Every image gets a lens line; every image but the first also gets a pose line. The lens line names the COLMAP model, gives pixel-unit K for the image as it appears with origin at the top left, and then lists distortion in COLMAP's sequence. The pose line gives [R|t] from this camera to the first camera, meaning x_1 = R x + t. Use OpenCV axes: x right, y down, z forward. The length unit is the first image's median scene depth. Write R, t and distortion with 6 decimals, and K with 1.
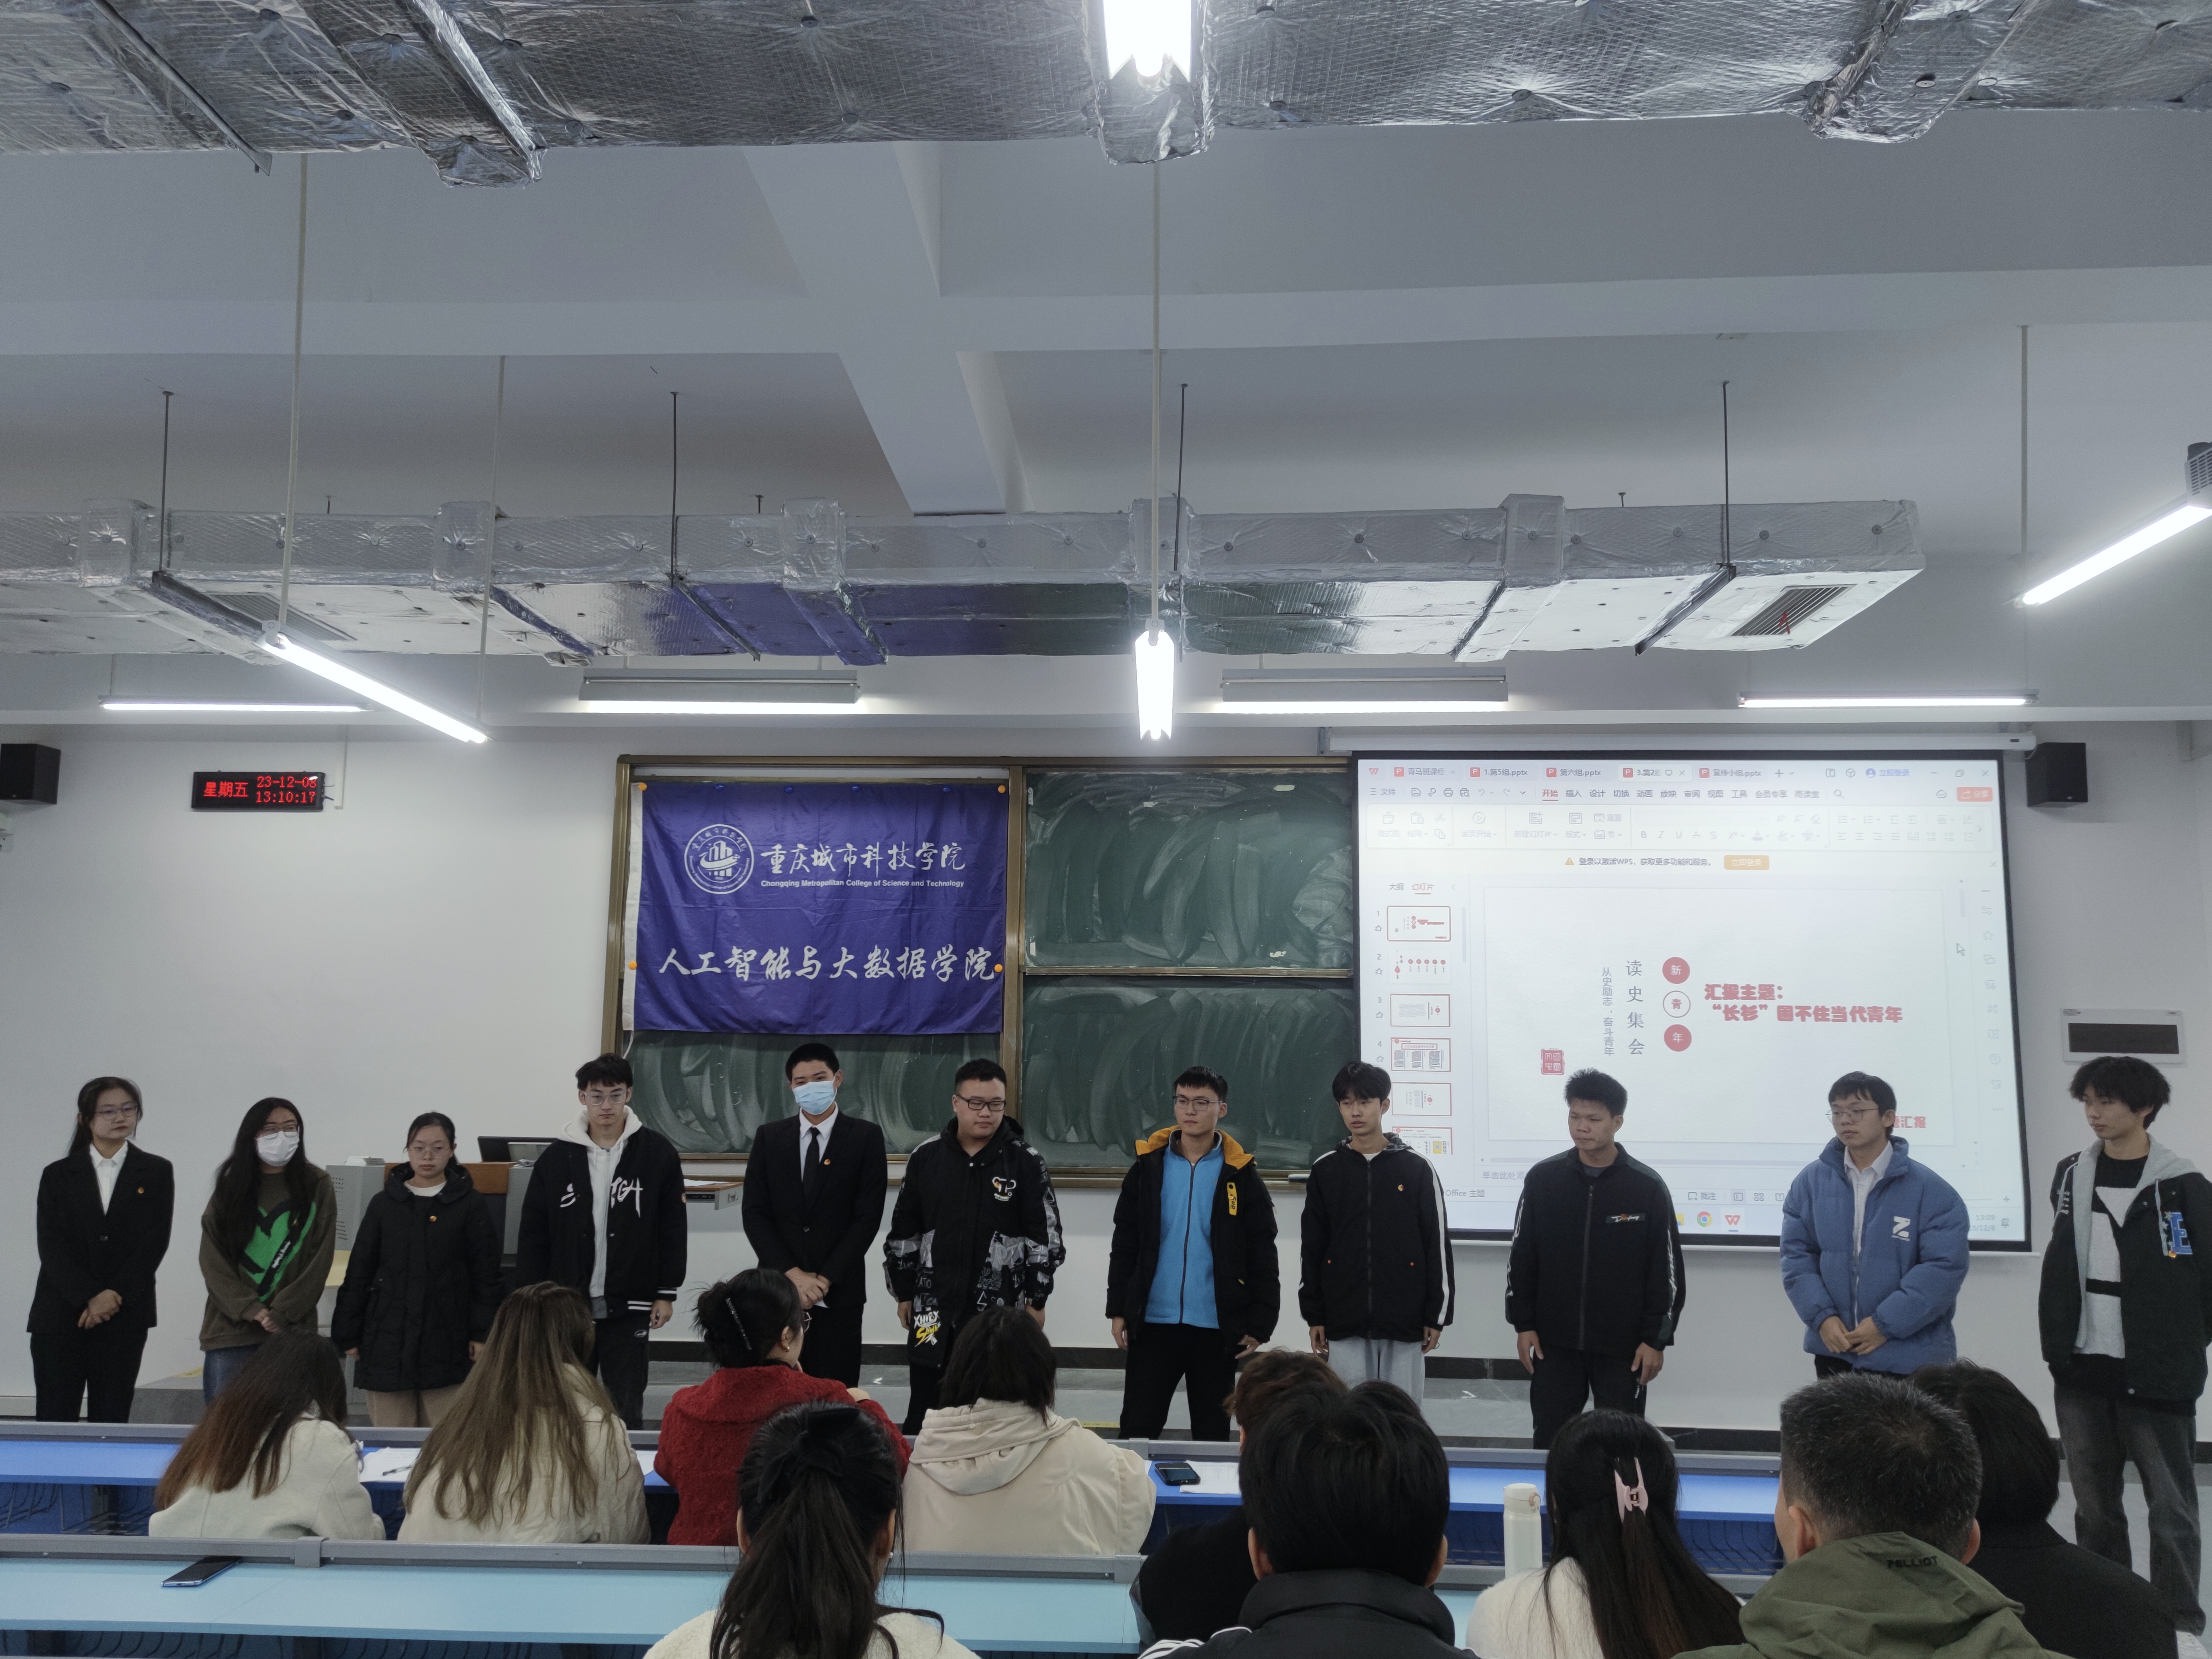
lens RADIAL K [[1575.1, 0, 1084.1], [0, 1575.1, 853.2], [0, 0, 1]] dist [0.139441, -0.183017]
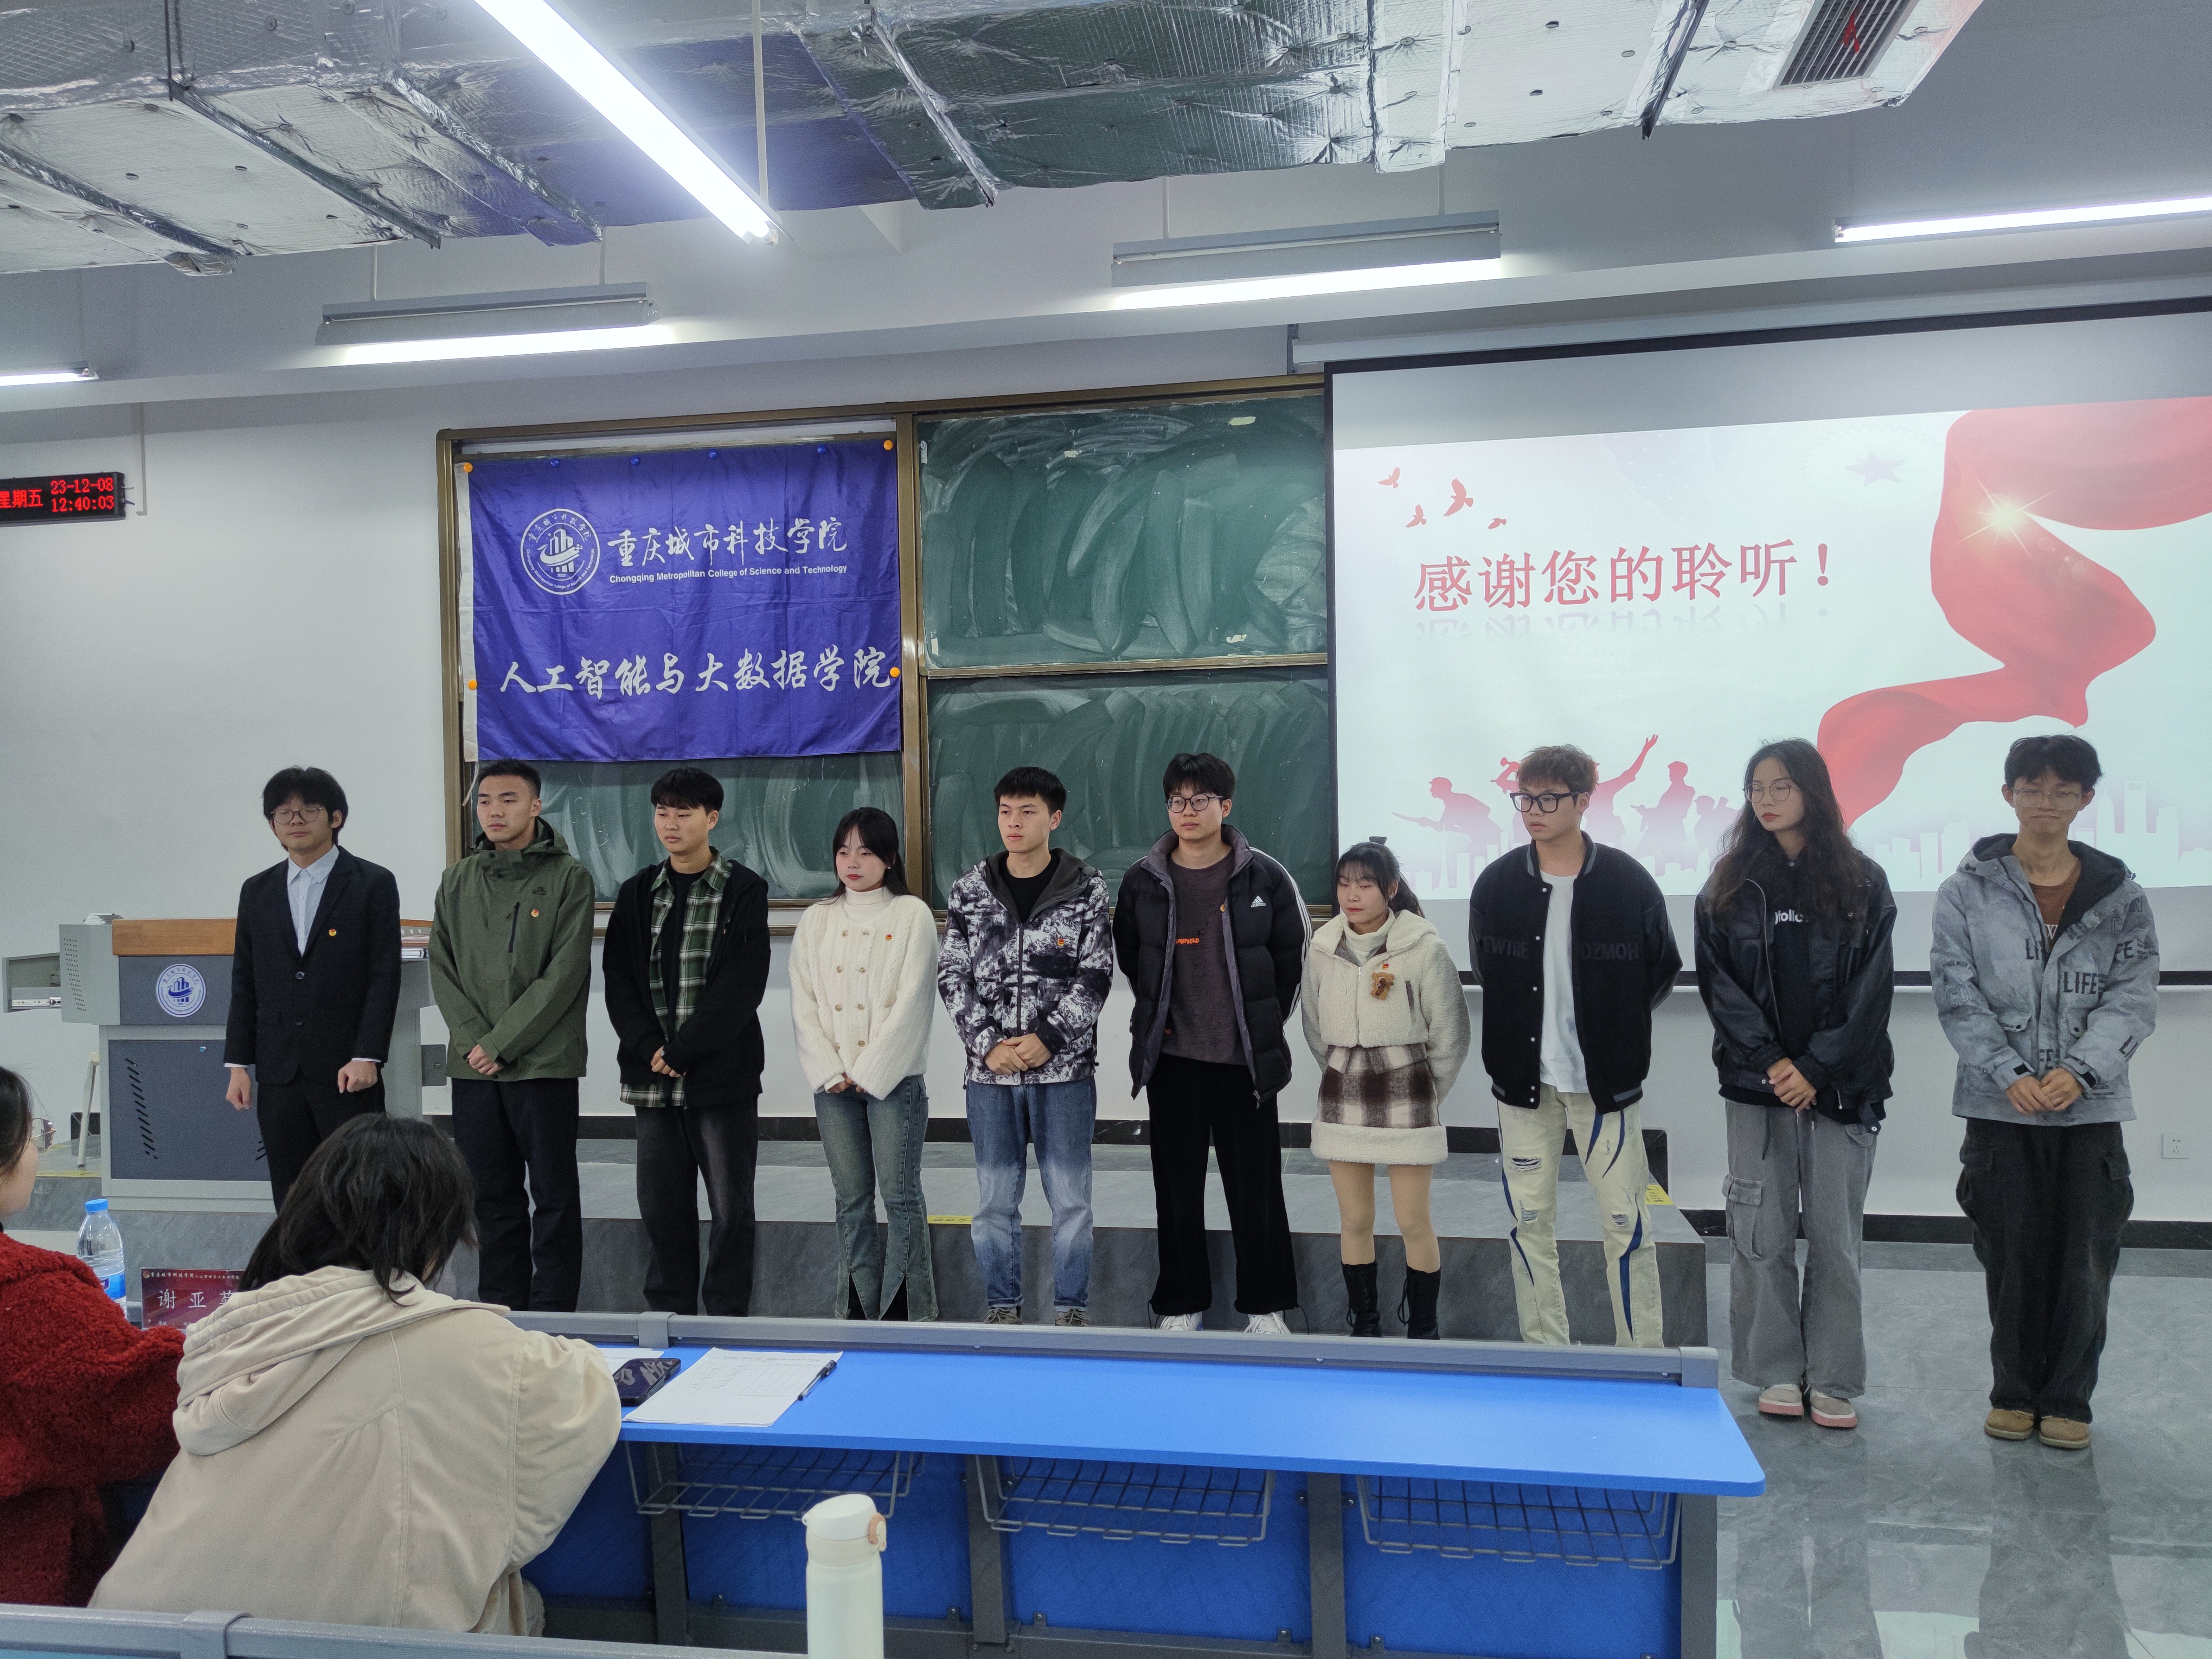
lens RADIAL K [[1563.0, 0, 1106.0], [0, 1563.0, 829.5], [0, 0, 1]] dist [0.127895, -0.204152]
pose [[0.991494, -0.028966, -0.126886, 0.152987], [0.045820, 0.990191, 0.131993, 0.051553], [0.121818, -0.136684, 0.983096, 0.209722]]
